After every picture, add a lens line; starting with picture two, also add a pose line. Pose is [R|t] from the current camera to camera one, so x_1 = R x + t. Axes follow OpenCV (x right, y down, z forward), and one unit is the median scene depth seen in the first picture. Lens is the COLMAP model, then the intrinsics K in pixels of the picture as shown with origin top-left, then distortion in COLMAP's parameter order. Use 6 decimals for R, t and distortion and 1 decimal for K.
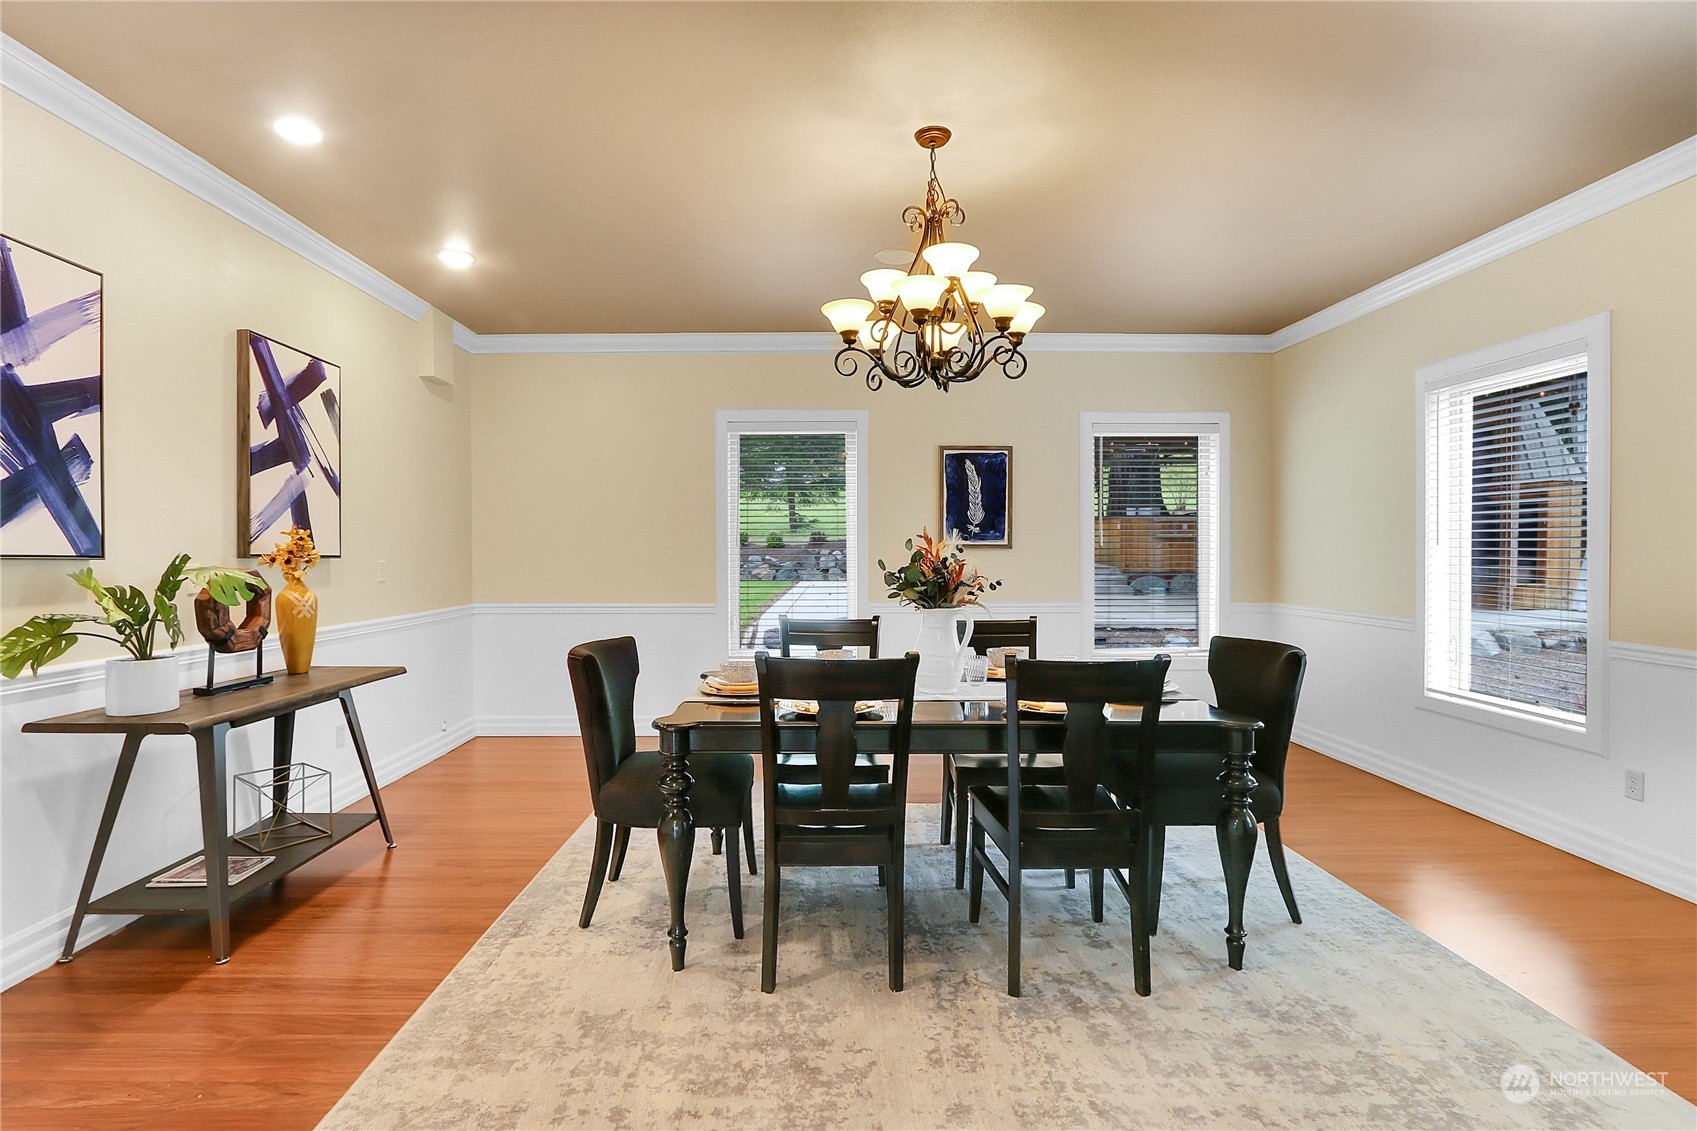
lens RADIAL K [[799.1, 0, 846.1], [0, 799.1, 586.1], [0, 0, 1]] dist [-0.041918, 0.021351]
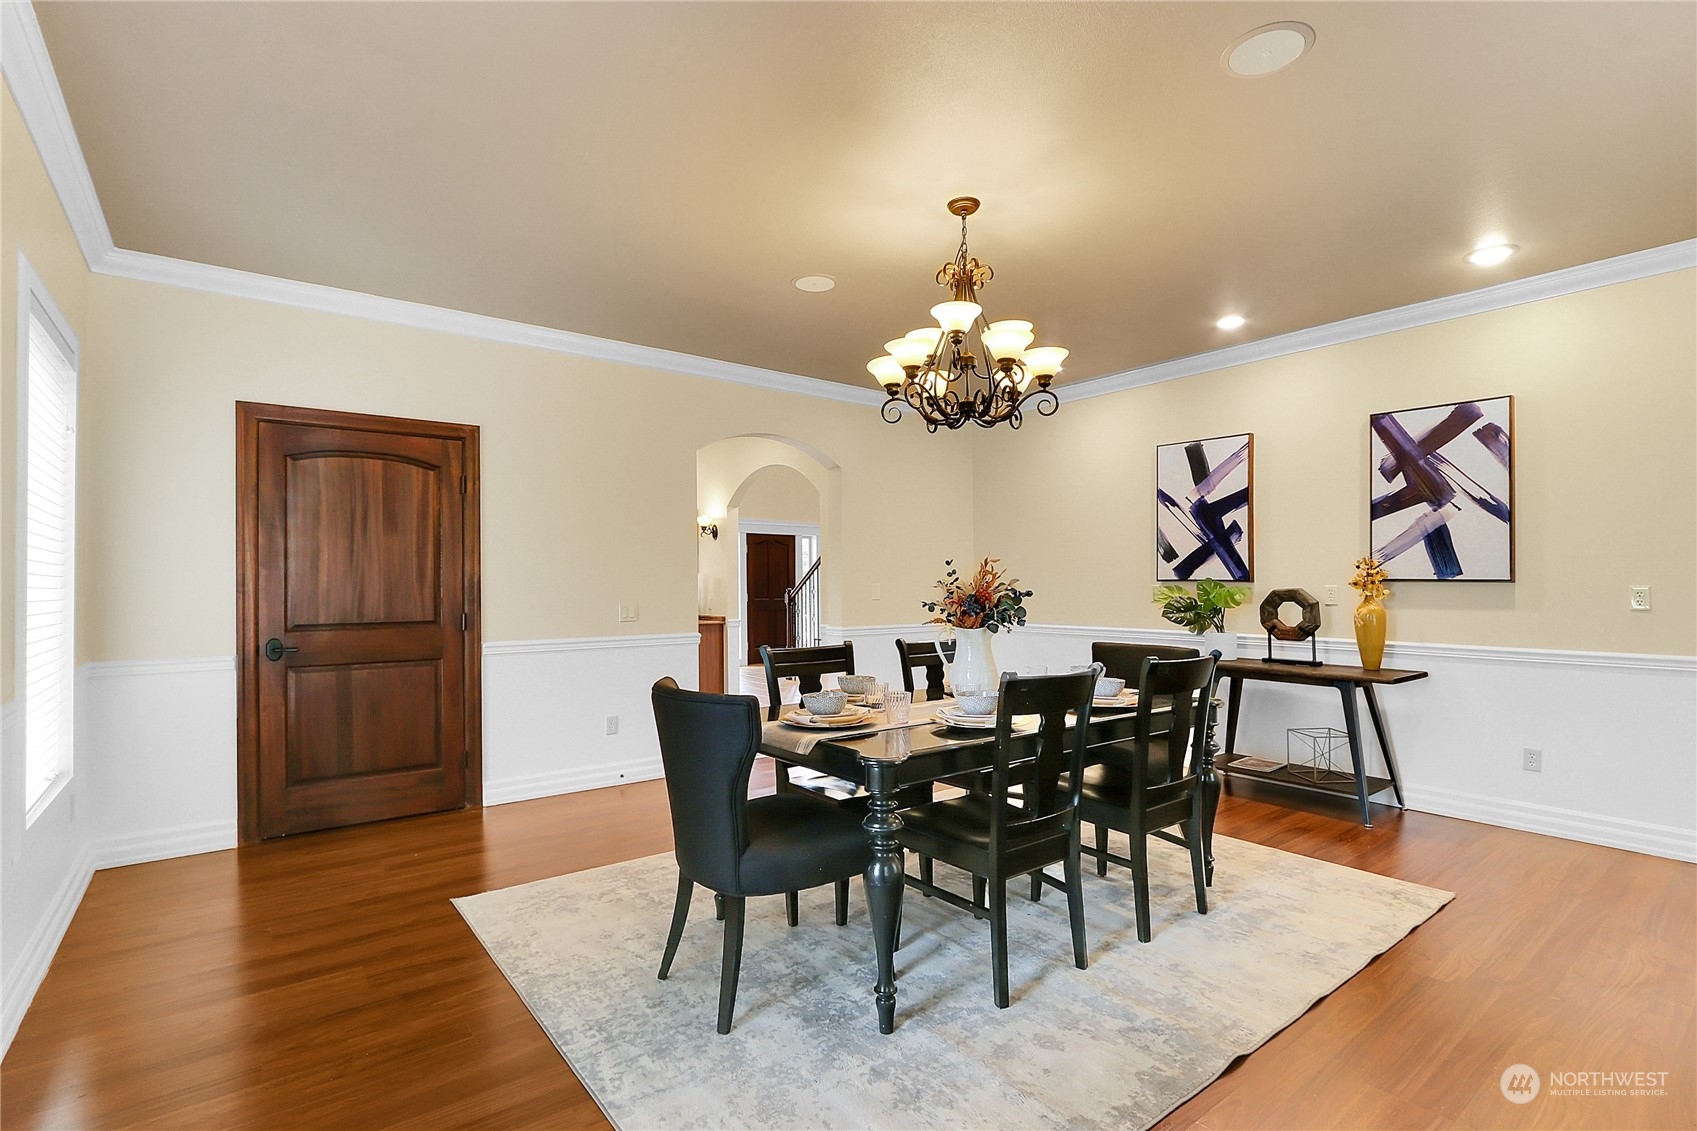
lens RADIAL K [[799.1, 0, 846.1], [0, 799.1, 586.1], [0, 0, 1]] dist [-0.041918, 0.021351]
pose [[-0.806811, 0.003003, -0.590802, 0.767709], [-0.022918, 0.999075, 0.036375, -0.056358], [0.590365, 0.042887, -0.805996, 1.542062]]
